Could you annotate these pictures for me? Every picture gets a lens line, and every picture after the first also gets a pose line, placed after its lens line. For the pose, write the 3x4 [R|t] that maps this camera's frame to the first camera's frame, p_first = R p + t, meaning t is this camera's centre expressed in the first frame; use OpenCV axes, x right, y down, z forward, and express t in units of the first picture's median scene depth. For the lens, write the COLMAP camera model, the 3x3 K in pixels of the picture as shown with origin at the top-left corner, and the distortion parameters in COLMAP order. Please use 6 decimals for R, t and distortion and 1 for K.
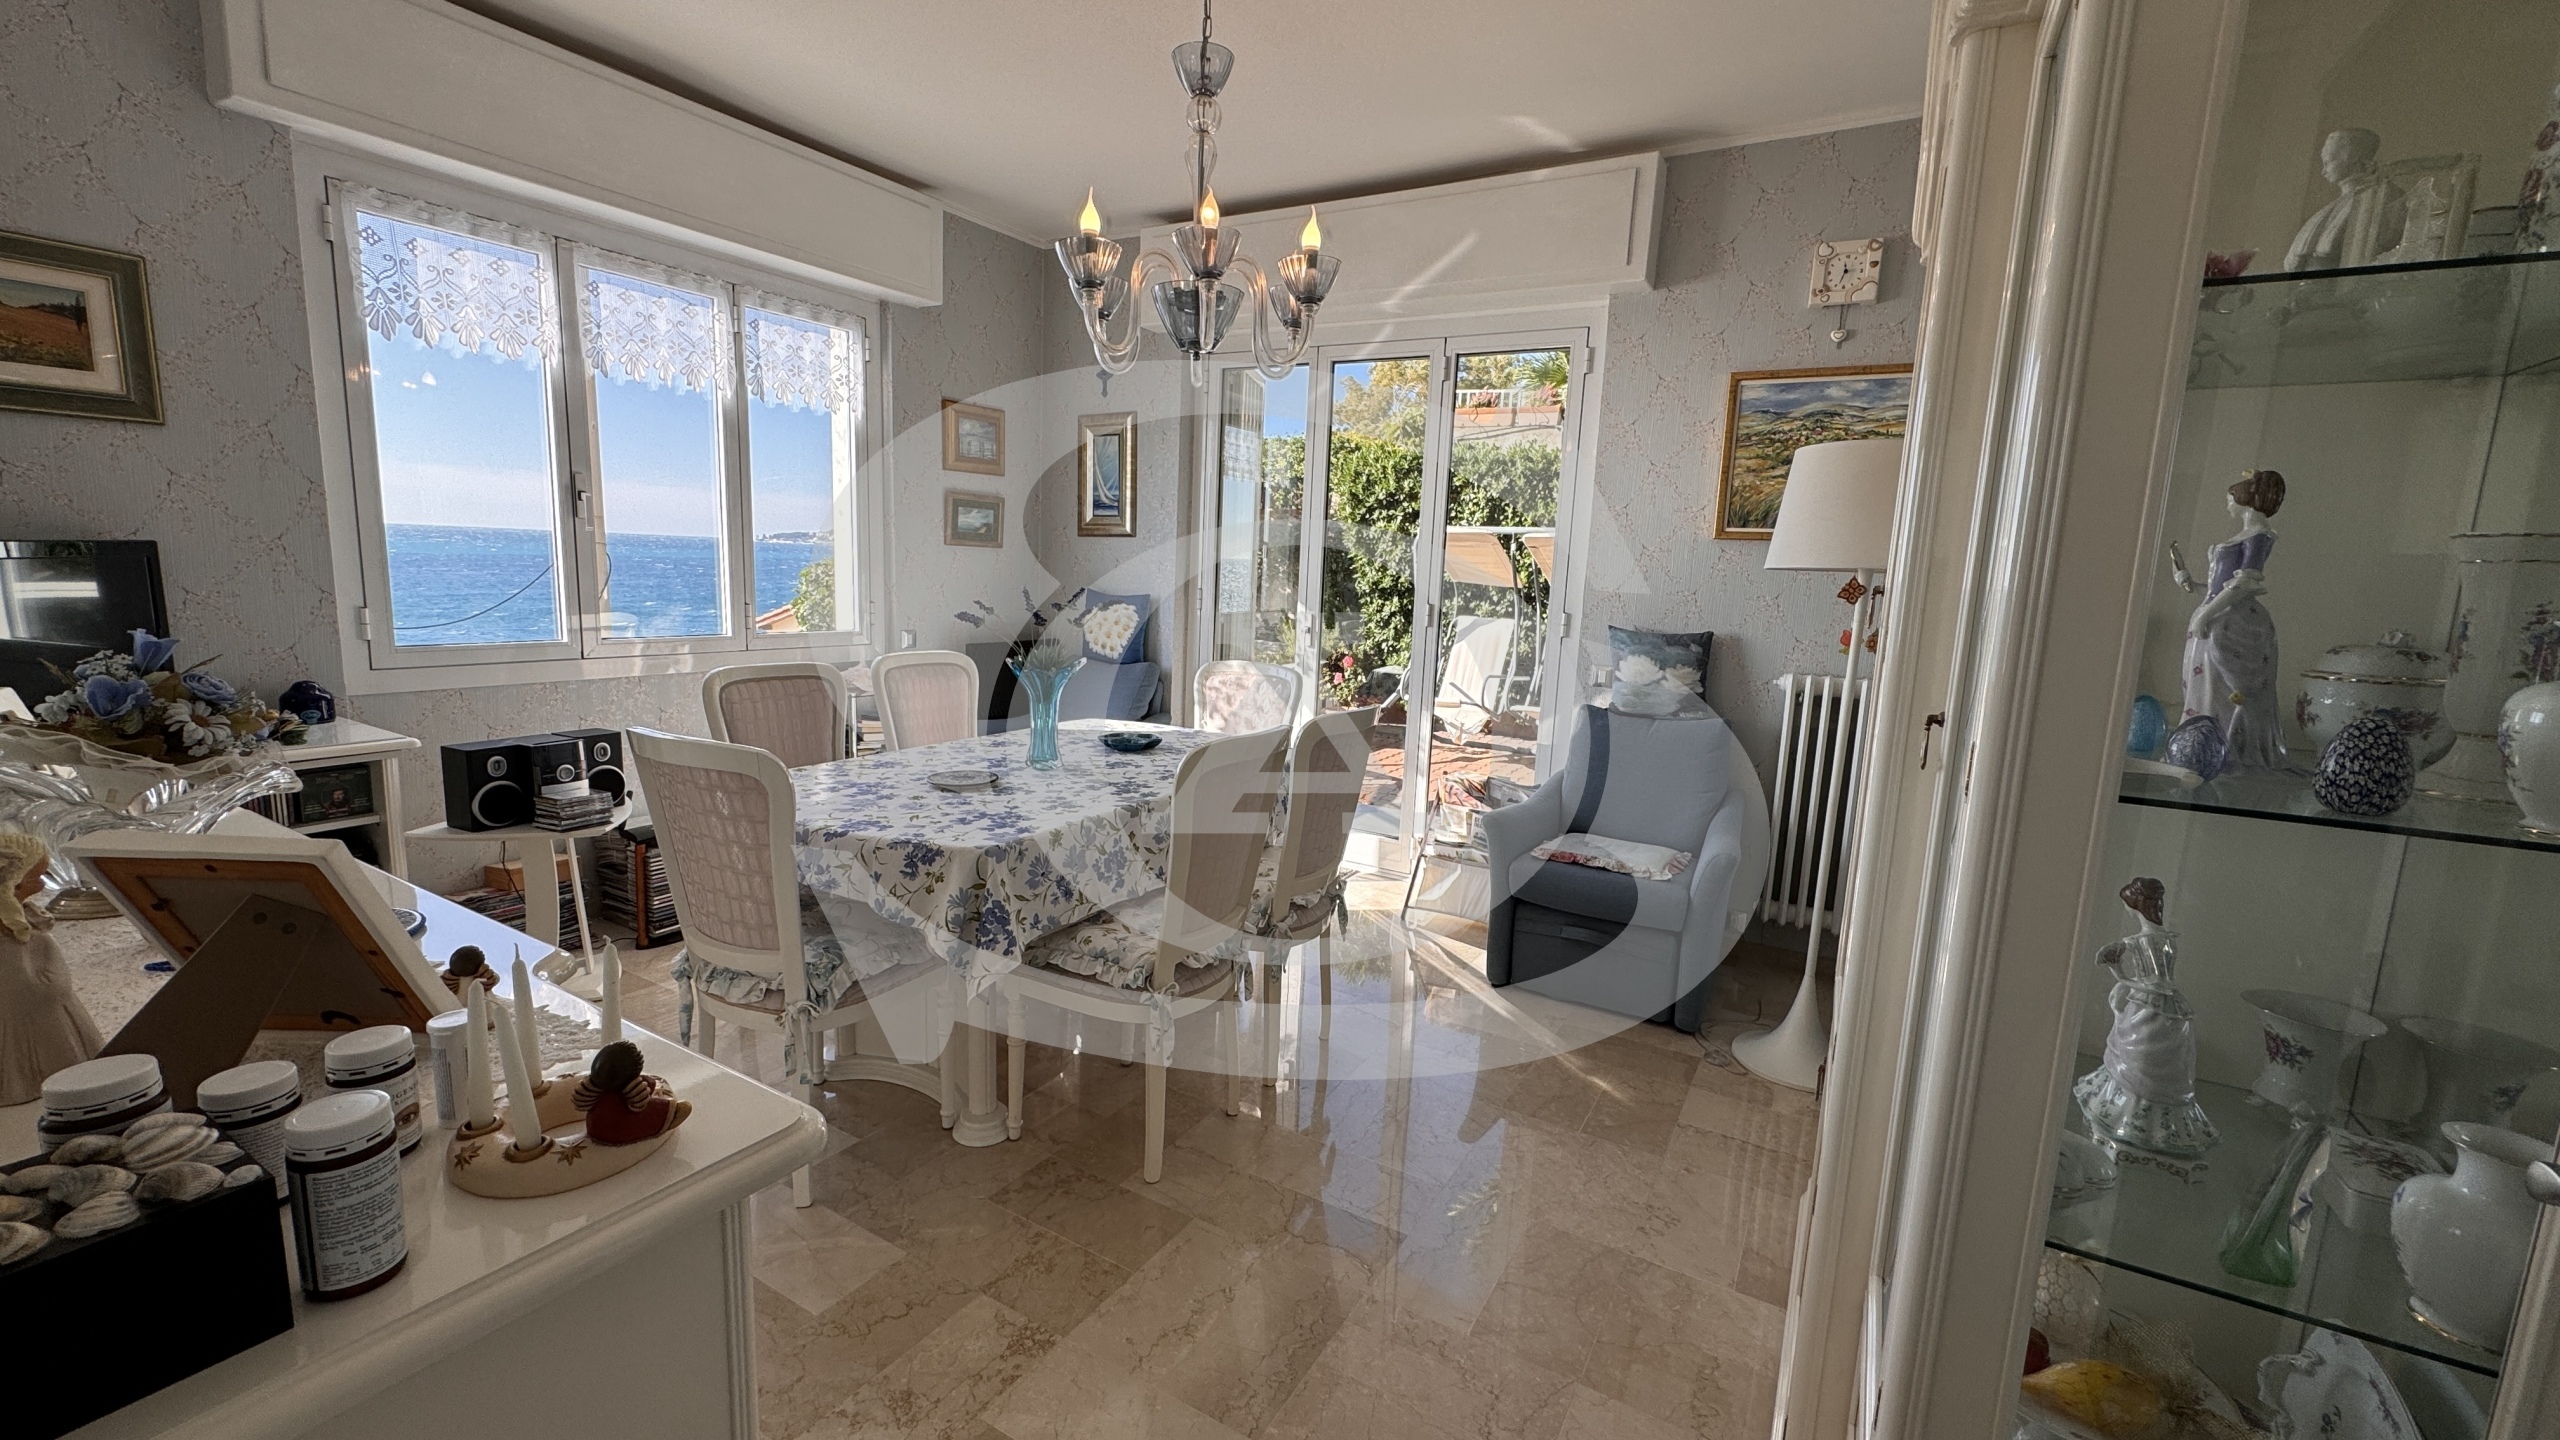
lens RADIAL K [[1016.9, 0, 1279.5], [0, 1016.9, 721.0], [0, 0, 1]] dist [-0.001268, 0.000226]
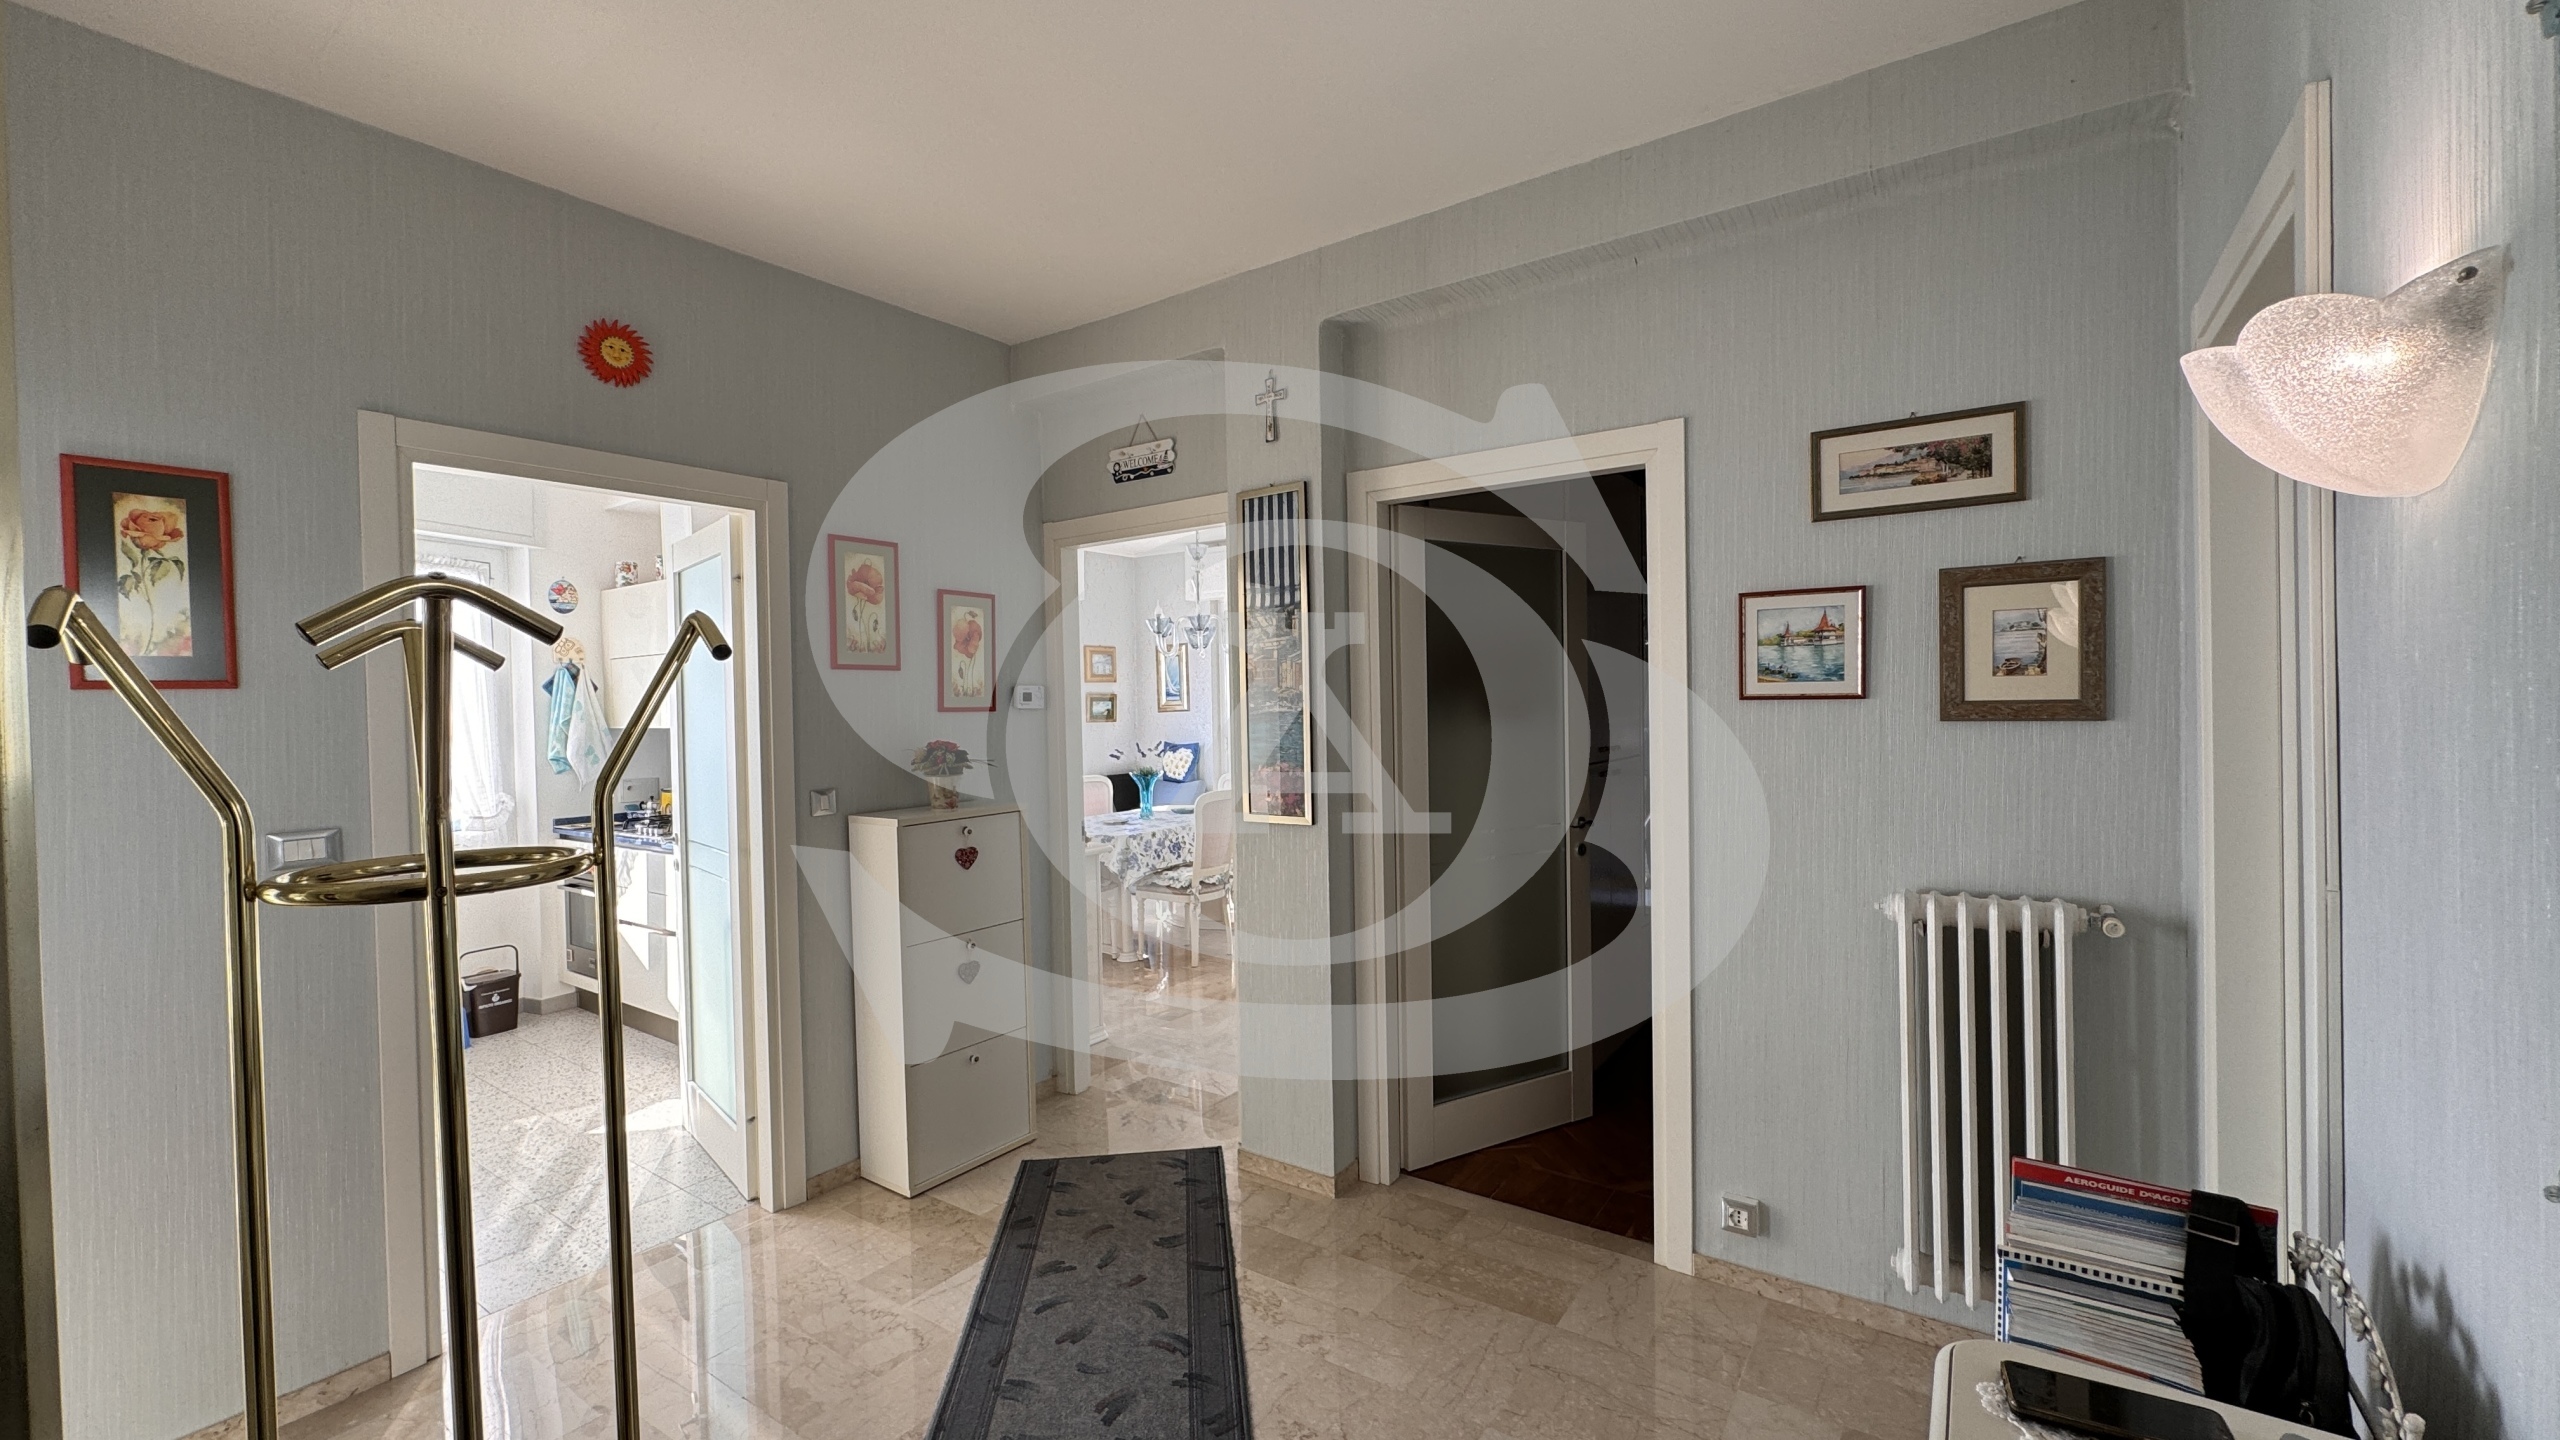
lens RADIAL K [[1016.9, 0, 1285.7], [0, 1016.9, 720.7], [0, 0, 1]] dist [-0.001268, 0.000226]
pose [[0.995862, -0.061314, -0.067073, 0.195054], [0.050930, 0.987846, -0.146856, 0.143212], [0.075262, 0.142832, 0.986881, -1.004861]]
